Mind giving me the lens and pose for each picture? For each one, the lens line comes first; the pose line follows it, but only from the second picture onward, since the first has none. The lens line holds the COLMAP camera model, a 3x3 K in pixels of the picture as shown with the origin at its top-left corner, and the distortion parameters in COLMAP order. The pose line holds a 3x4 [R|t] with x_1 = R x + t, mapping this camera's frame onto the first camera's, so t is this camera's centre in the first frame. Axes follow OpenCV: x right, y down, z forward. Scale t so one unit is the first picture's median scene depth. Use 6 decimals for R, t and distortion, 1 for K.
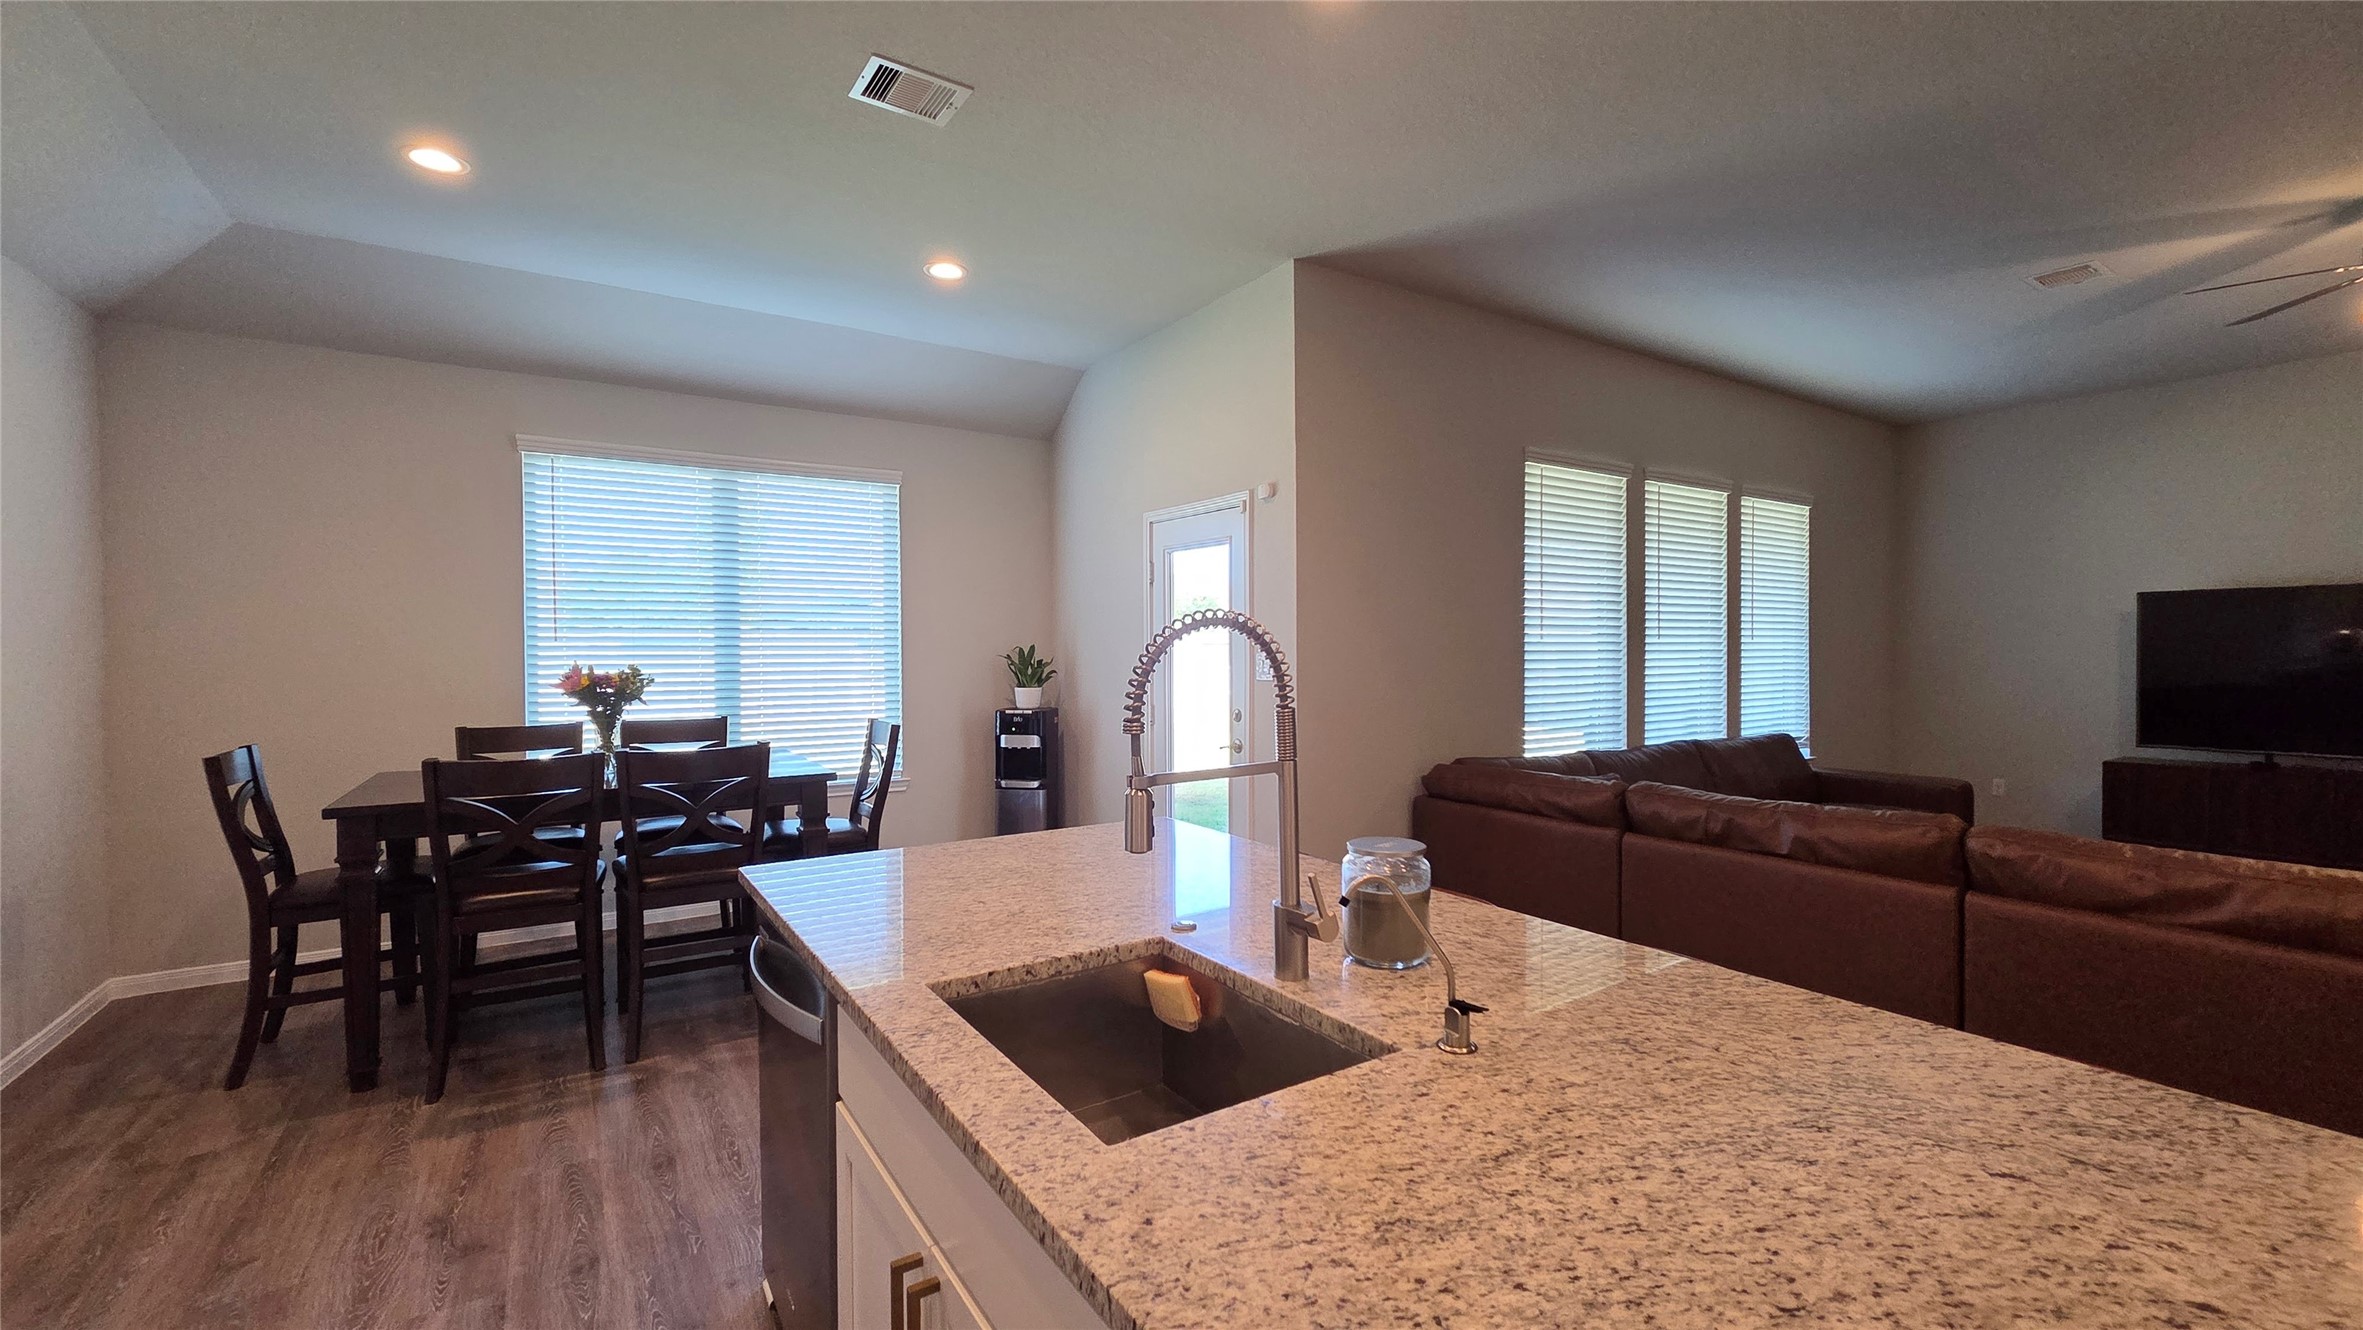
lens RADIAL K [[959.5, 0, 1188.2], [0, 959.5, 661.6], [0, 0, 1]] dist [0.002724, 0.000371]
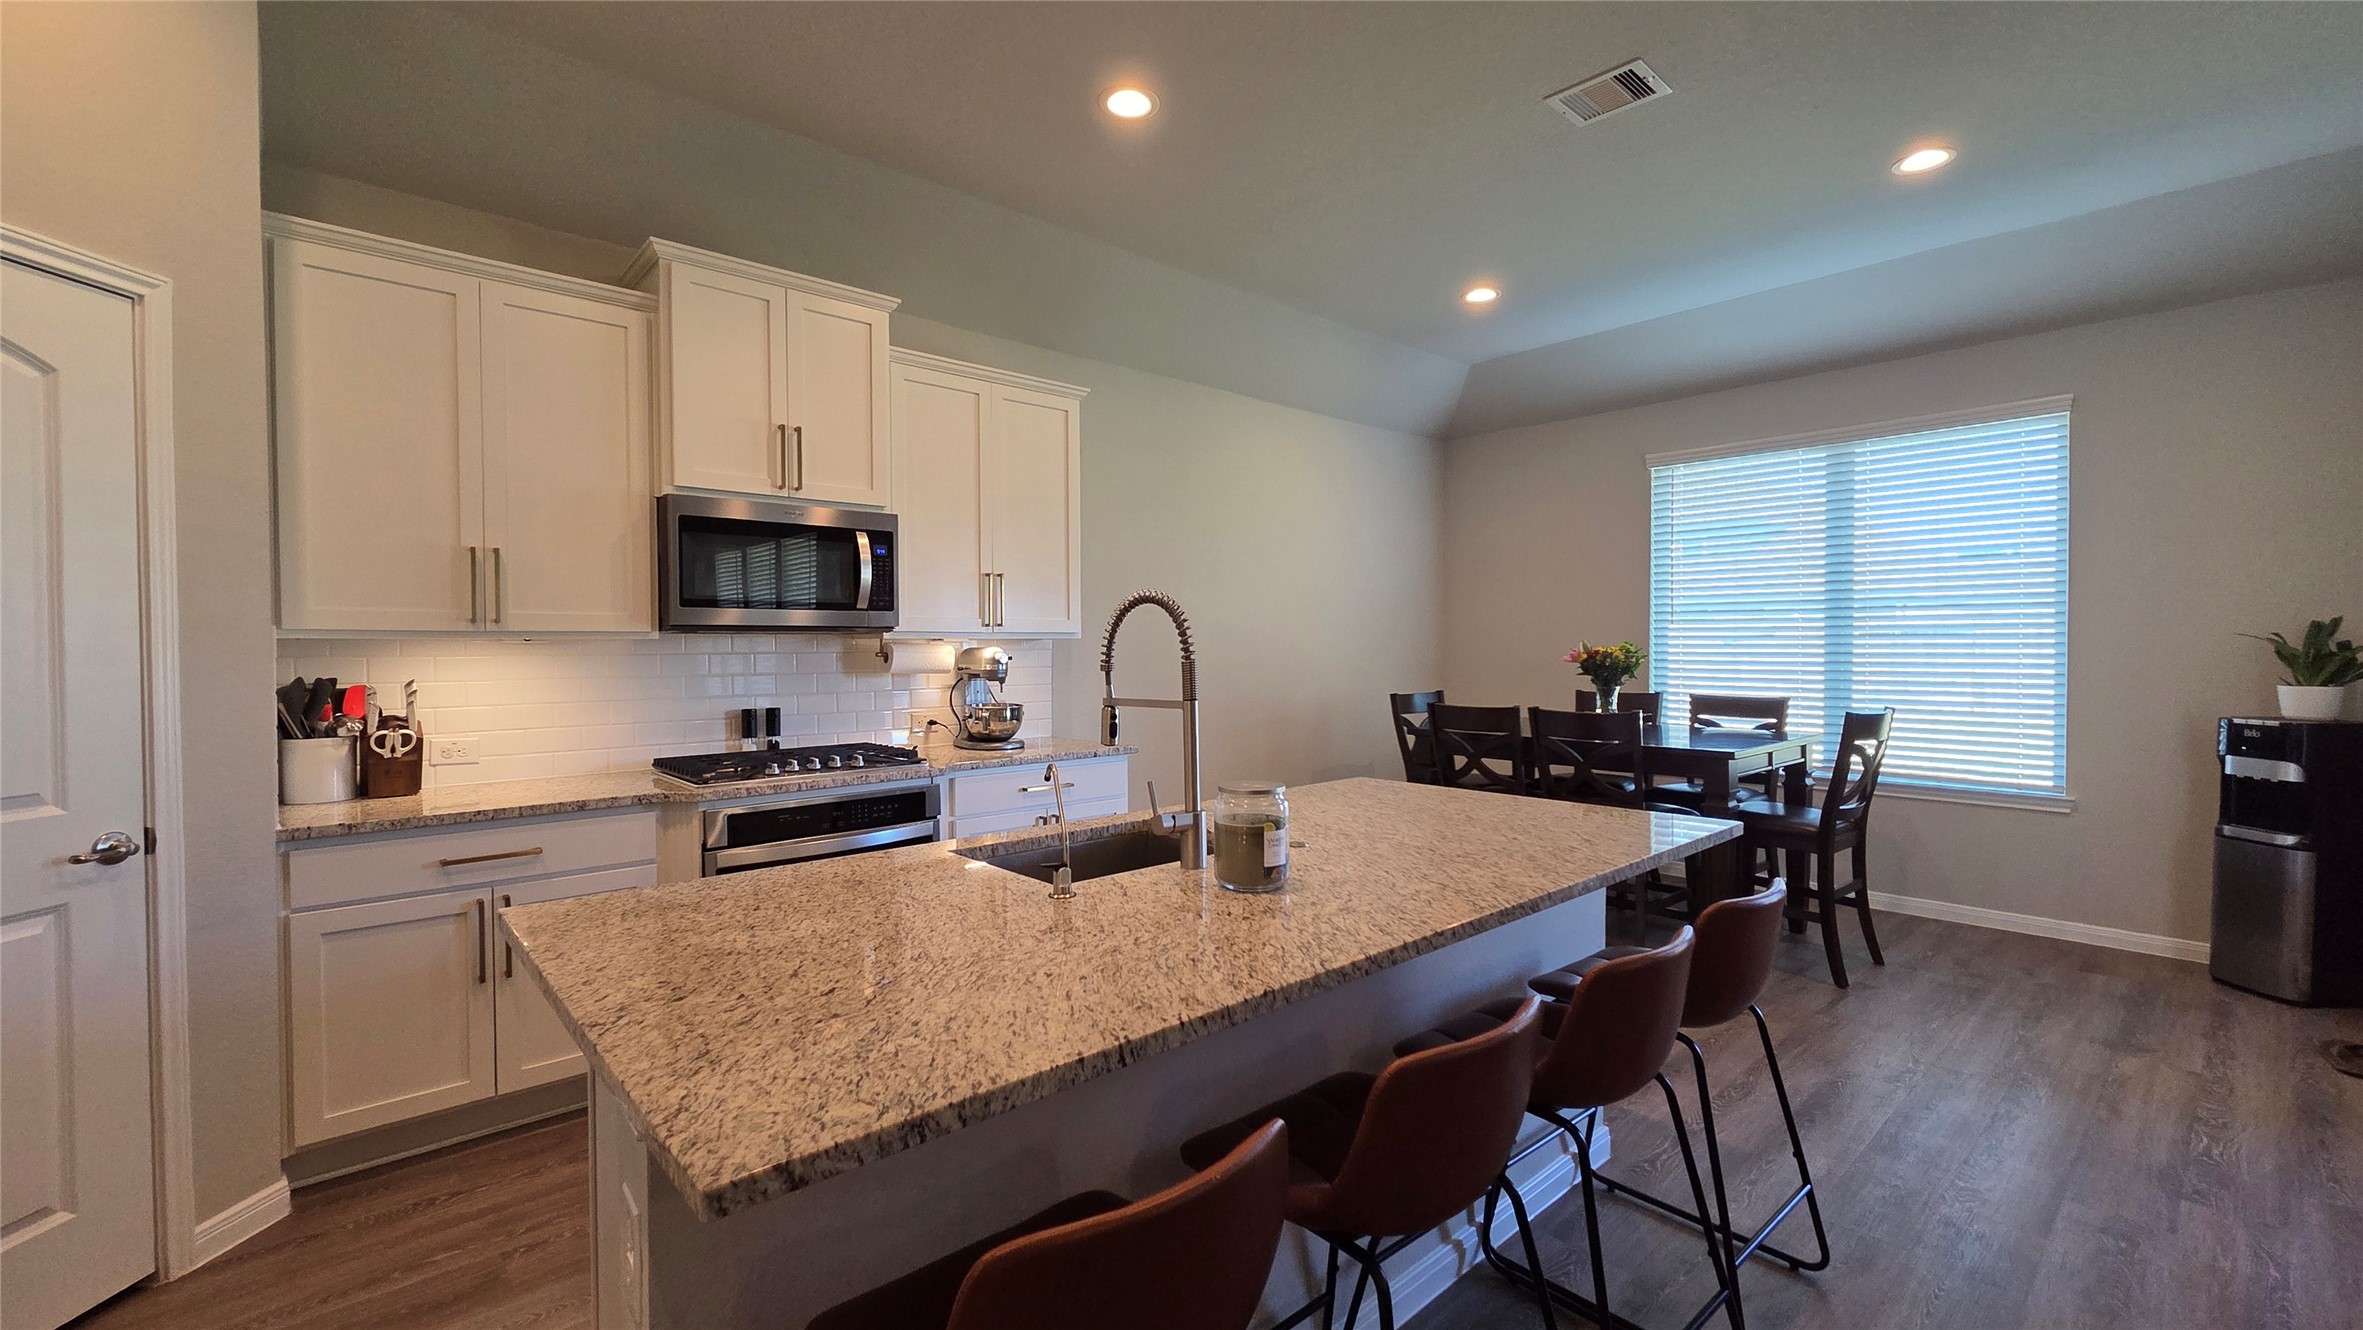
lens RADIAL K [[959.5, 0, 1188.2], [0, 959.5, 661.6], [0, 0, 1]] dist [0.002724, 0.000371]
pose [[0.155250, 0.019142, -0.987690, 0.931061], [-0.008699, 0.999800, 0.018009, 0.018438], [0.987837, 0.005796, 0.155385, 0.531636]]
